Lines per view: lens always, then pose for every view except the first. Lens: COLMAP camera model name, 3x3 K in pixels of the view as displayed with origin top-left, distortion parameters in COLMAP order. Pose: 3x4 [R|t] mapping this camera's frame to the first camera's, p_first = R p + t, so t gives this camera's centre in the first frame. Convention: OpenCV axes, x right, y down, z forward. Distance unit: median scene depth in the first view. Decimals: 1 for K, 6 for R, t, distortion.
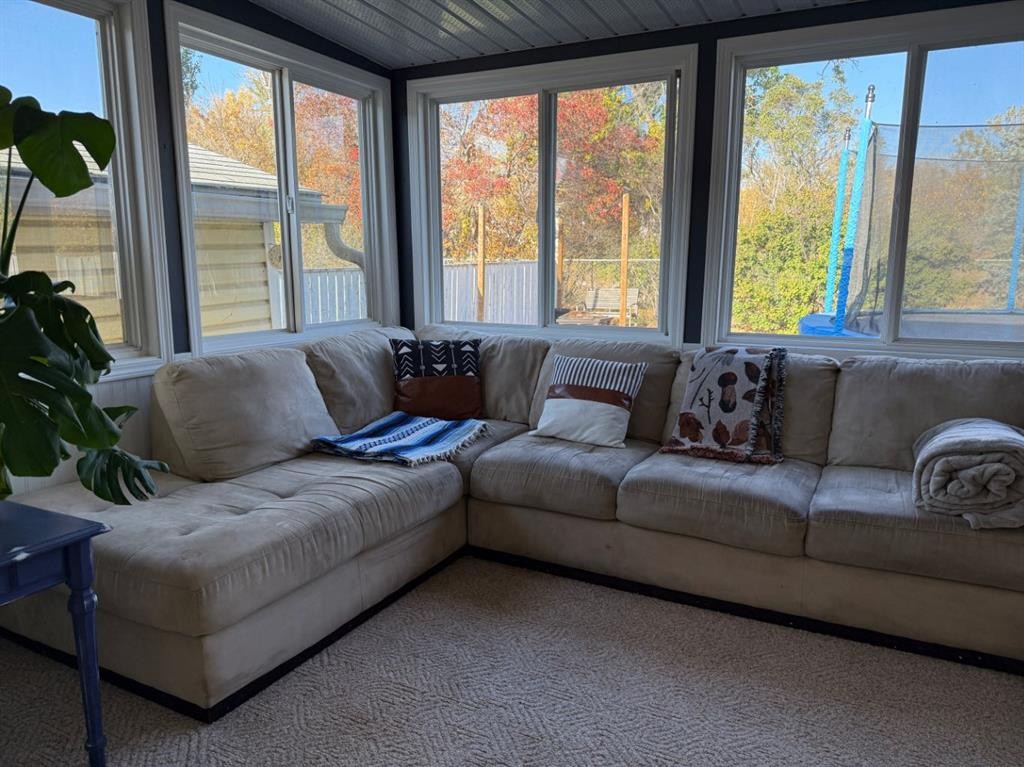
lens RADIAL K [[718.2, 0, 507.0], [0, 718.2, 384.8], [0, 0, 1]] dist [0.003762, -0.023982]
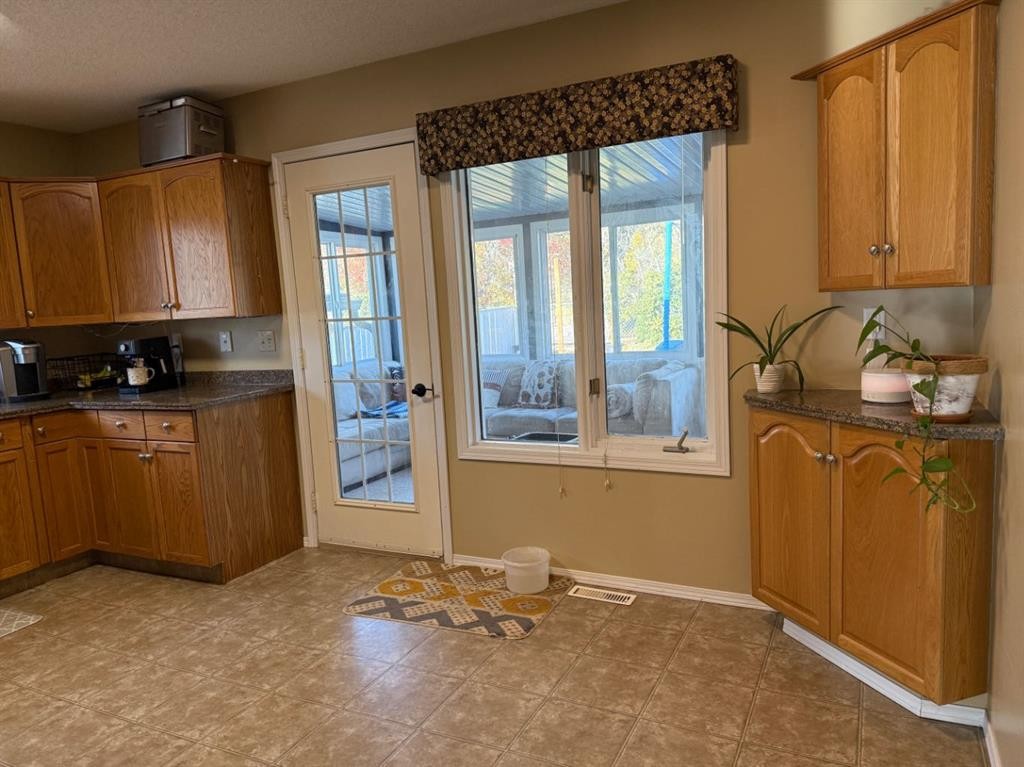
lens RADIAL K [[718.2, 0, 509.8], [0, 718.2, 386.3], [0, 0, 1]] dist [0.003762, -0.023982]
pose [[0.998218, -0.056795, 0.018300, 0.161799], [0.057727, 0.996804, -0.055226, 0.141389], [-0.015105, 0.056184, 0.998306, -1.185255]]
